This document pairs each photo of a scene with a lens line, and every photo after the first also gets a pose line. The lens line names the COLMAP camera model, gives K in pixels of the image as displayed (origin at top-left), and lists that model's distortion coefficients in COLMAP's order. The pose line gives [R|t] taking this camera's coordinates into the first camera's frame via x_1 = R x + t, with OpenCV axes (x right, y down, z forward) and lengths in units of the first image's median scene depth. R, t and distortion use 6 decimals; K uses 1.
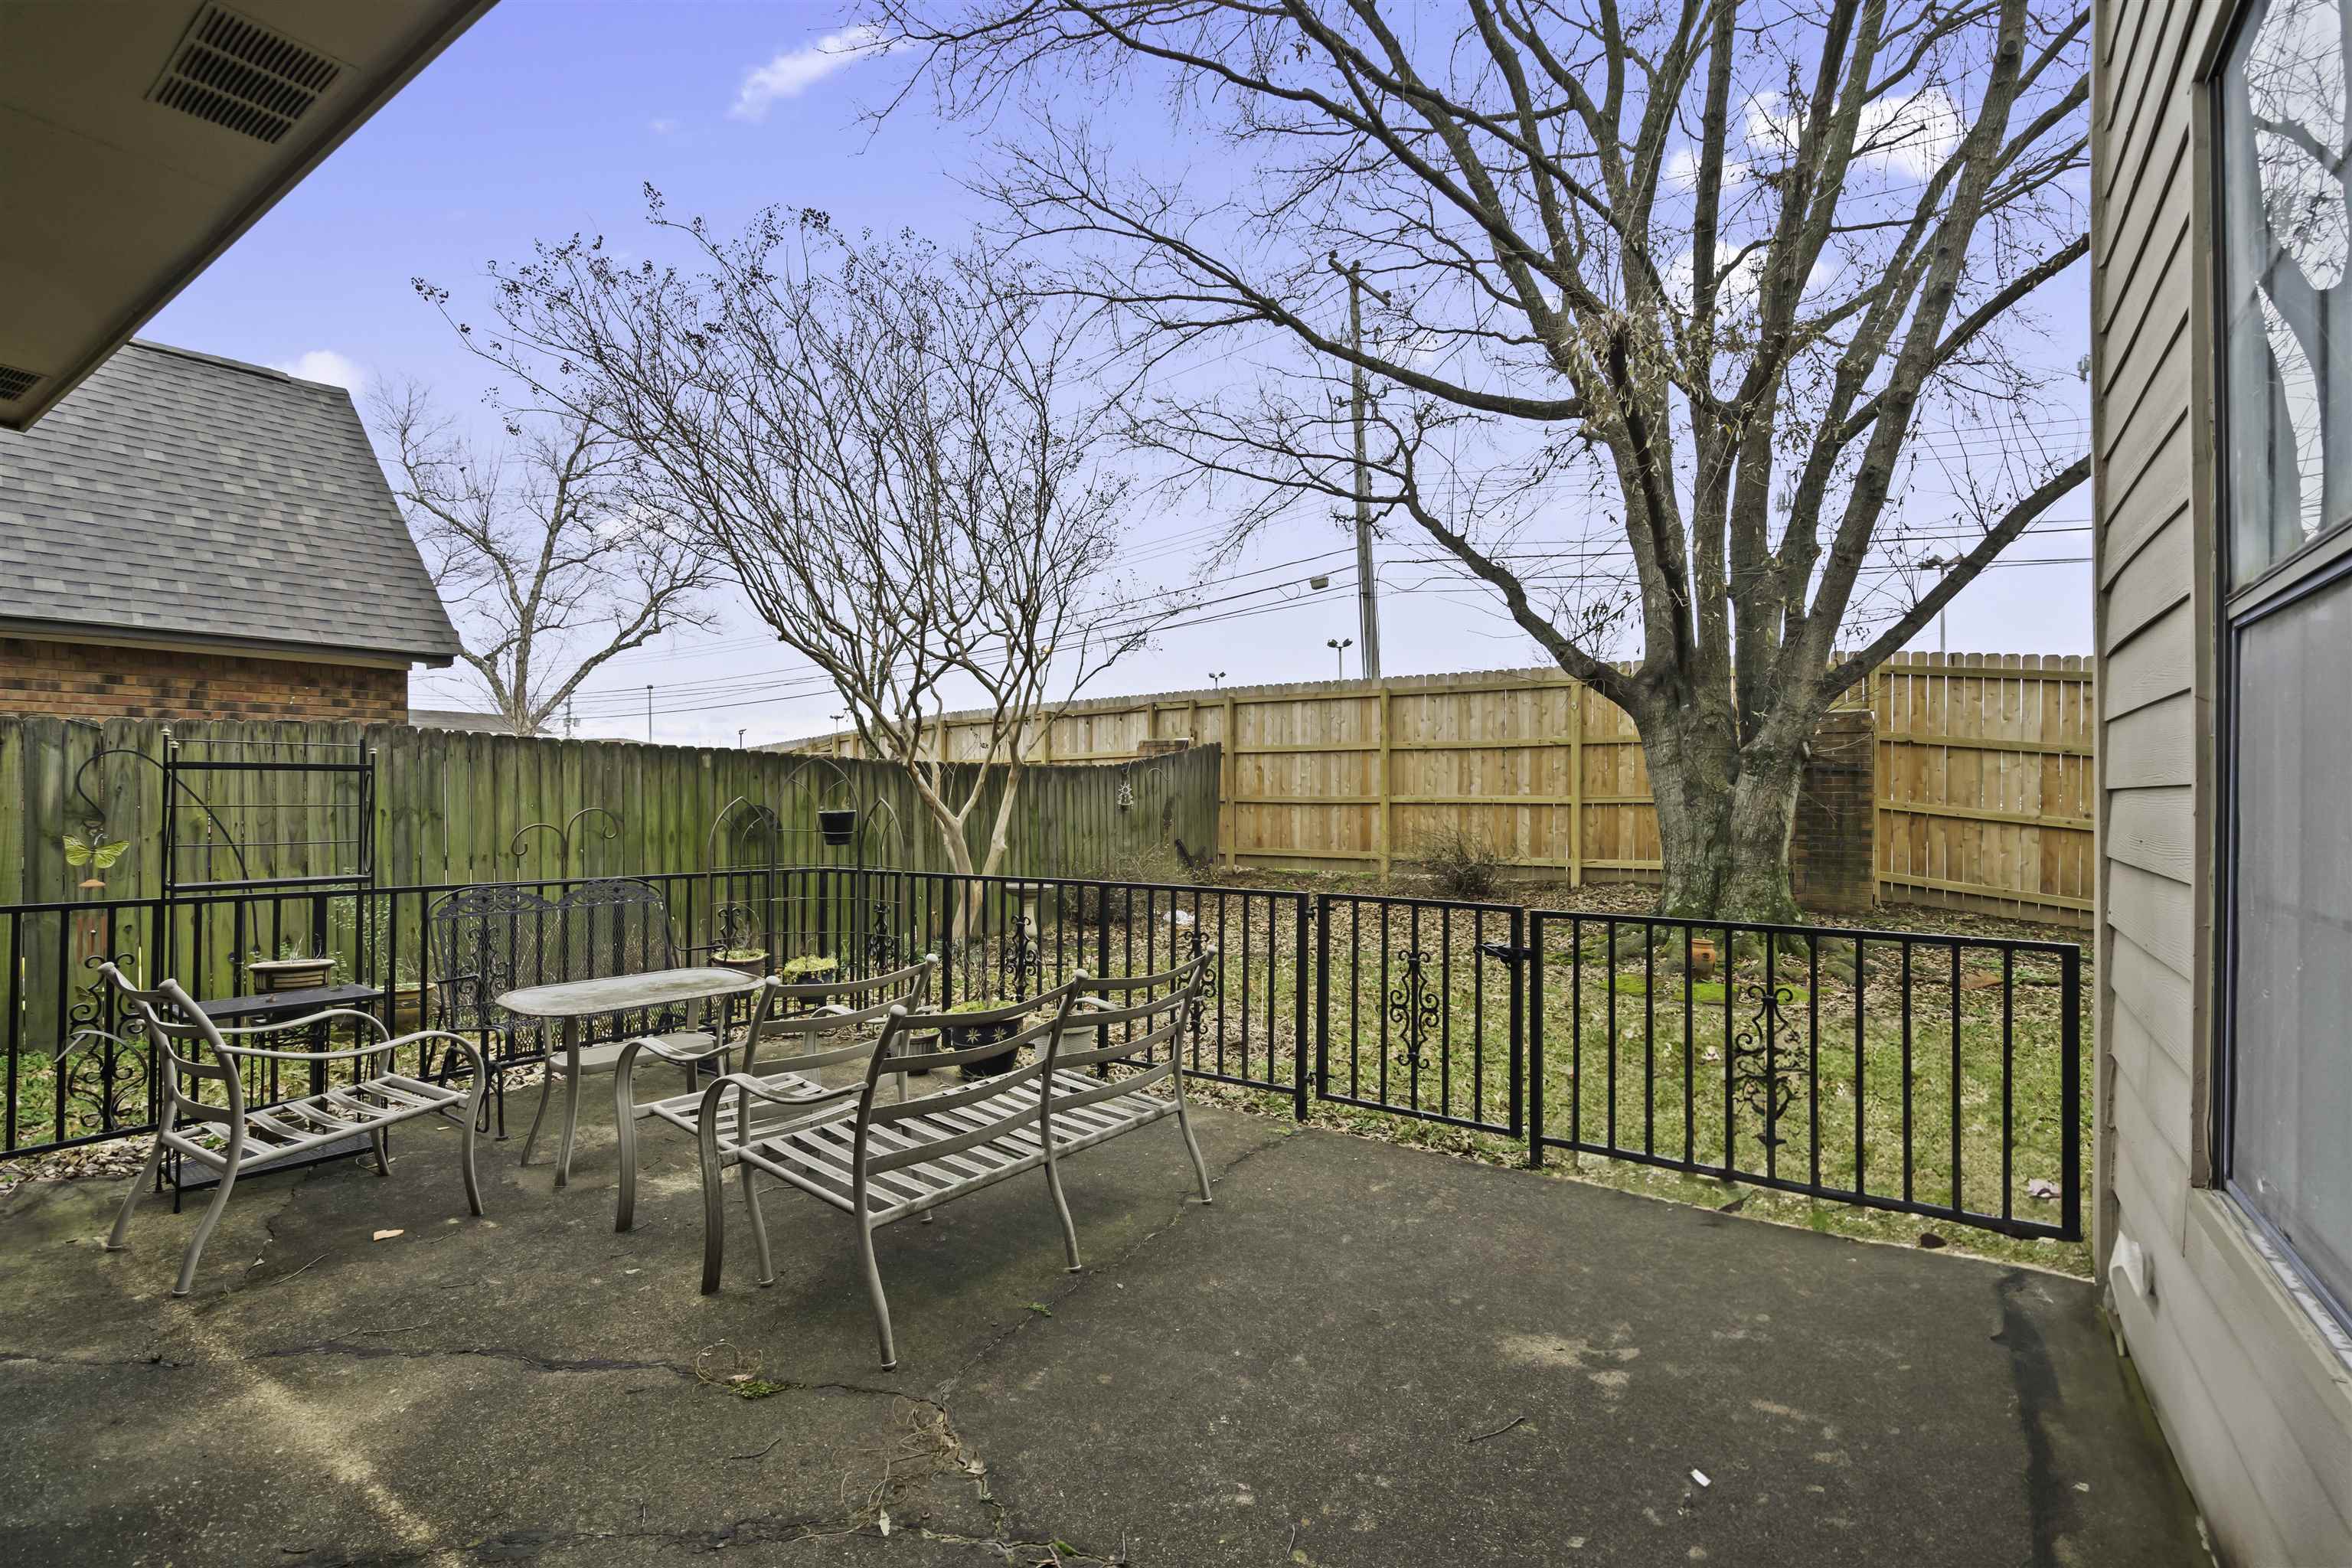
lens RADIAL K [[1072.5, 0, 1171.4], [0, 1072.5, 765.8], [0, 0, 1]] dist [-0.002938, 0.000525]
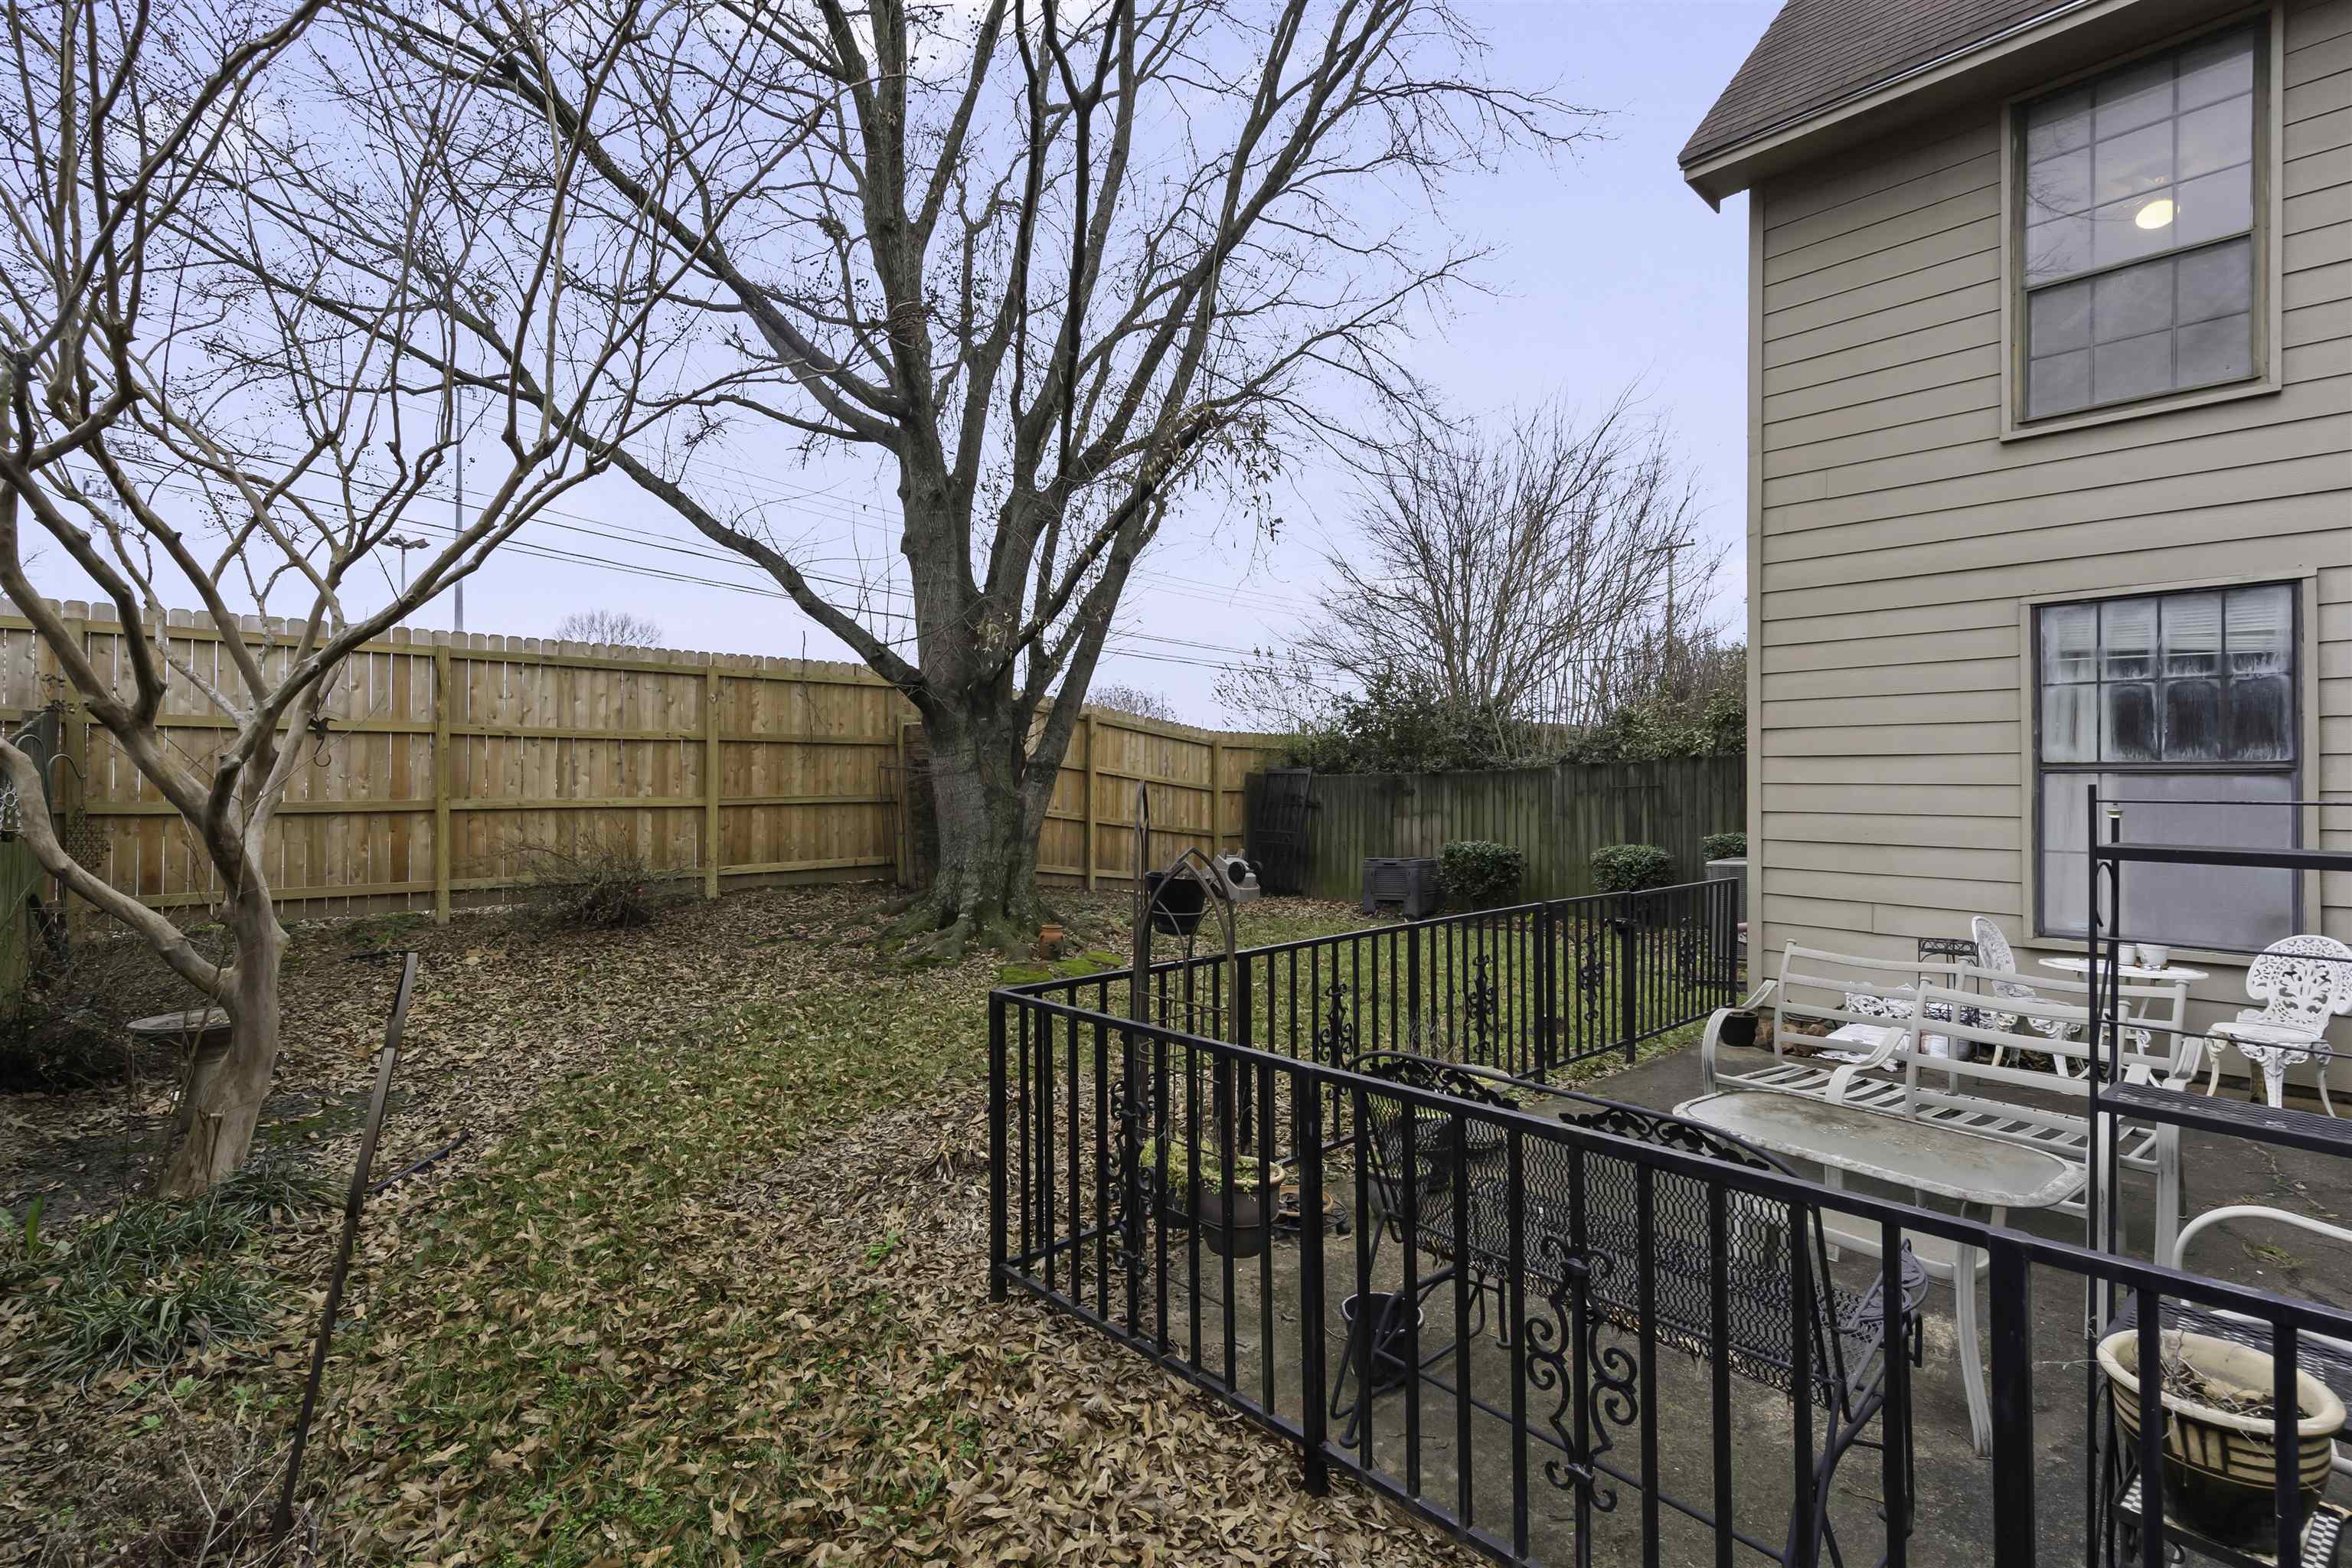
lens RADIAL K [[1109.0, 0, 1176.0], [0, 1109.0, 784.0], [0, 0, 1]] dist [-0.000309, 0.000065]
pose [[0.236938, -0.007458, 0.971496, -0.521303], [-0.028244, 0.999495, 0.014561, -0.009446], [-0.971114, -0.030889, 0.236608, 0.481437]]
